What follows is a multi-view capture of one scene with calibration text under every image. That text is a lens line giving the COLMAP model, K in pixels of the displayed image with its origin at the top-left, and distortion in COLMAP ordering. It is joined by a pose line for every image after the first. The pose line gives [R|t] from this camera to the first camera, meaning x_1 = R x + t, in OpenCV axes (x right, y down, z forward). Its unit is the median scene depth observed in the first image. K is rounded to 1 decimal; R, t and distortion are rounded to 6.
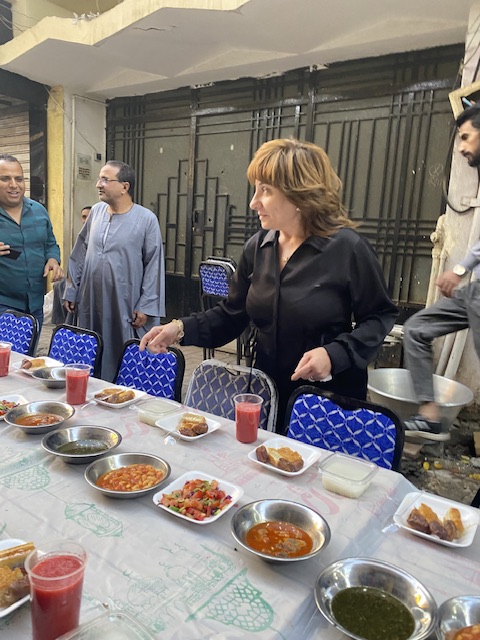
lens RADIAL K [[487.0, 0, 229.2], [0, 487.0, 314.0], [0, 0, 1]] dist [0.002176, 0.004340]
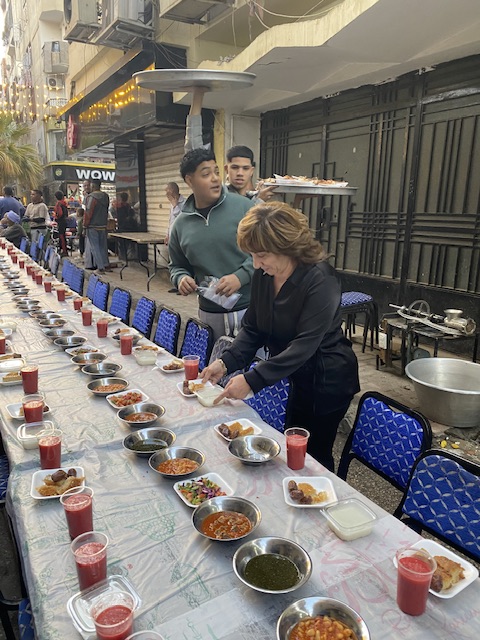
lens RADIAL K [[487.0, 0, 229.2], [0, 487.0, 314.0], [0, 0, 1]] dist [0.002176, 0.004340]
pose [[0.907265, 0.046628, -0.417967, 0.333148], [-0.029395, 0.998435, 0.047577, -0.024421], [0.419532, -0.030879, 0.907215, -0.186869]]
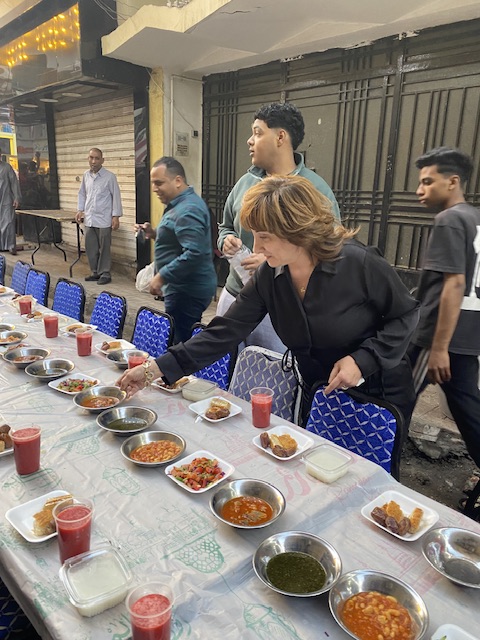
lens RADIAL K [[484.9, 0, 241.0], [0, 484.9, 310.8], [0, 0, 1]] dist [0.013858, -0.007711]
pose [[0.979232, 0.025770, -0.201098, 0.086377], [-0.009476, 0.996623, 0.081569, -0.047163], [0.202521, -0.077969, 0.976169, -0.063409]]
